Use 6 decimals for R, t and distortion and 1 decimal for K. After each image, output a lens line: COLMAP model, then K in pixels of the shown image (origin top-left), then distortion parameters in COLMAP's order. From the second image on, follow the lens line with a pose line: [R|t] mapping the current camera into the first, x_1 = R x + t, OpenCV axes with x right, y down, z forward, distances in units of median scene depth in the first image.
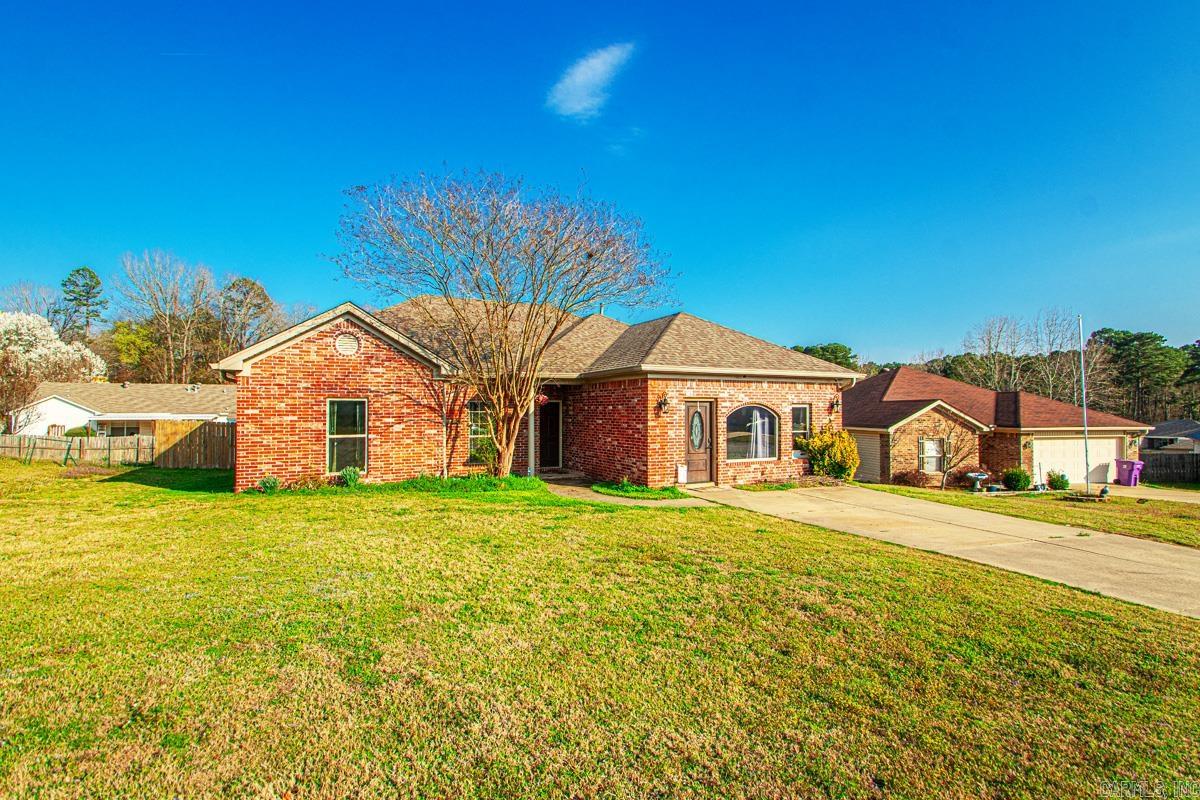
lens RADIAL K [[559.3, 0, 609.8], [0, 559.3, 399.6], [0, 0, 1]] dist [0.014904, -0.013902]
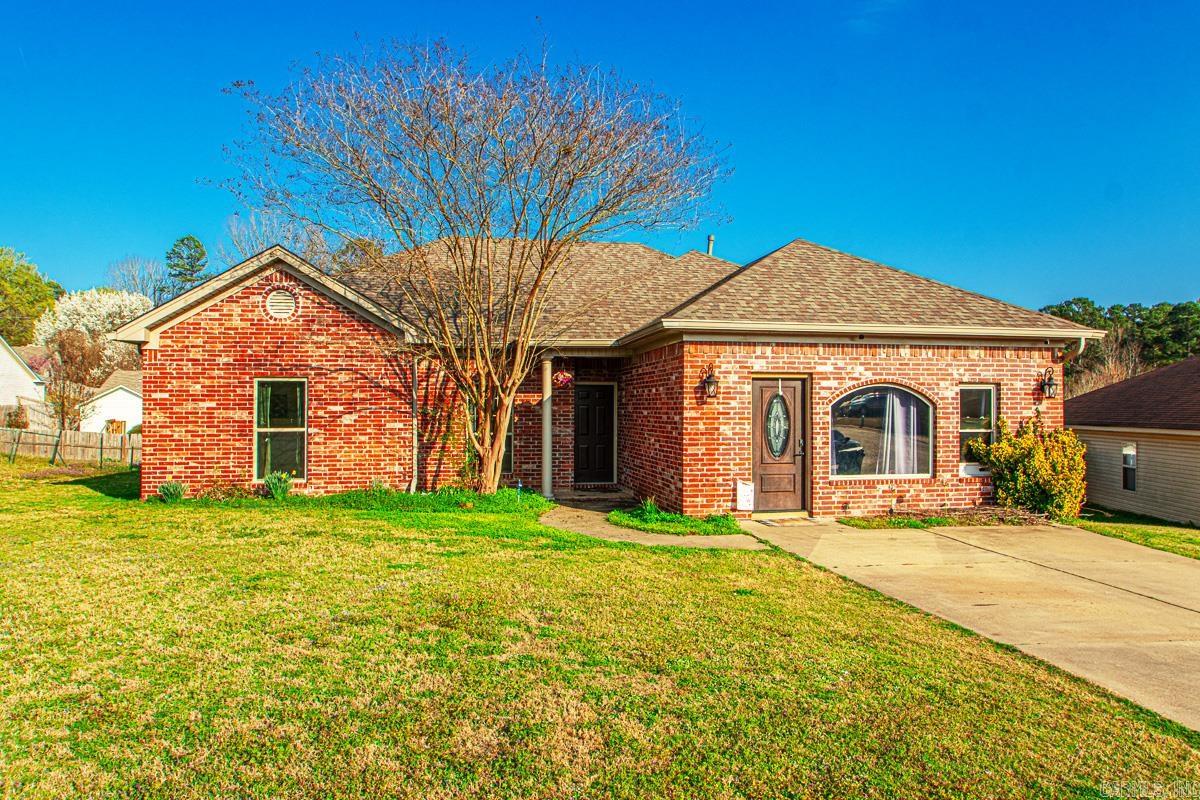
lens RADIAL K [[809.1, 0, 640.8], [0, 809.1, 392.6], [0, 0, 1]] dist [-0.024962, 0.001009]
pose [[0.965447, -0.003702, -0.260573, 0.246987], [0.003792, 0.999993, -0.000157, 0.018048], [0.260572, -0.000837, 0.965454, 0.106122]]
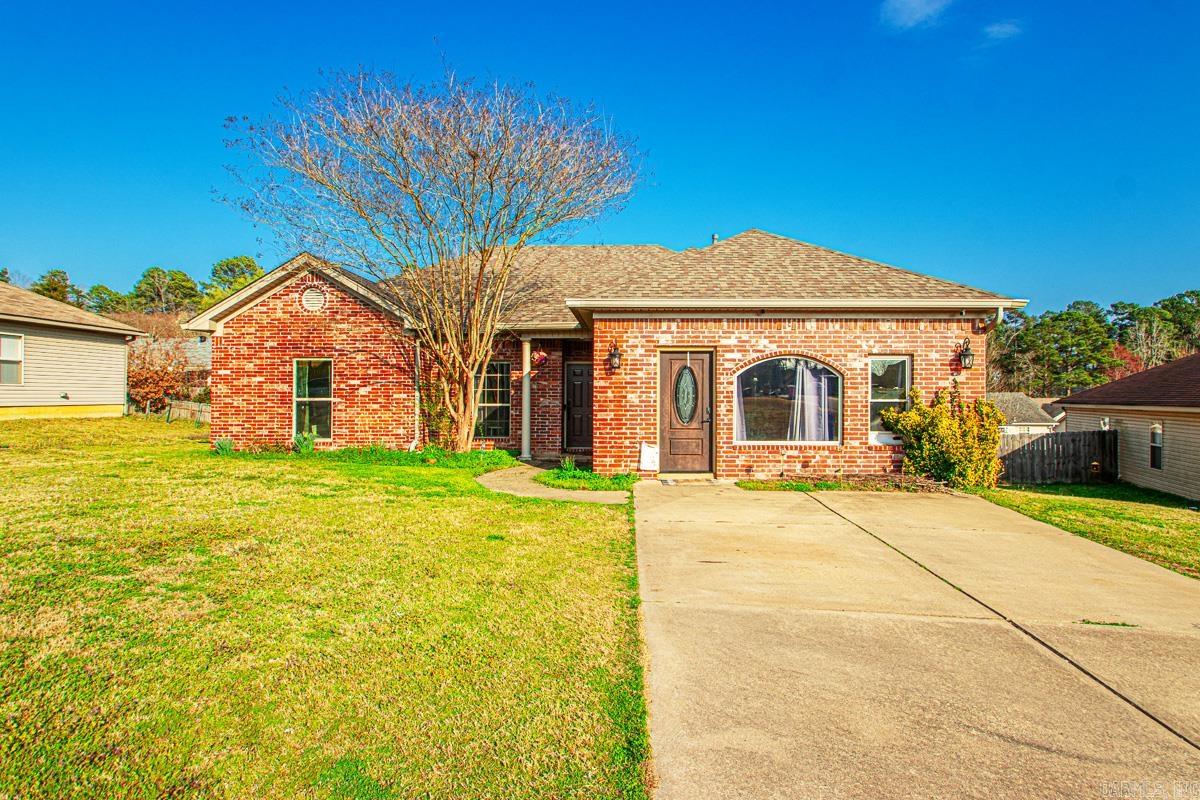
lens RADIAL K [[660.4, 0, 635.2], [0, 660.4, 390.6], [0, 0, 1]] dist [-0.002144, -0.001710]
pose [[0.889431, -0.001509, -0.457067, 0.474371], [0.006740, 0.999929, 0.009815, 0.042212], [0.457020, -0.011811, 0.889378, 0.269020]]
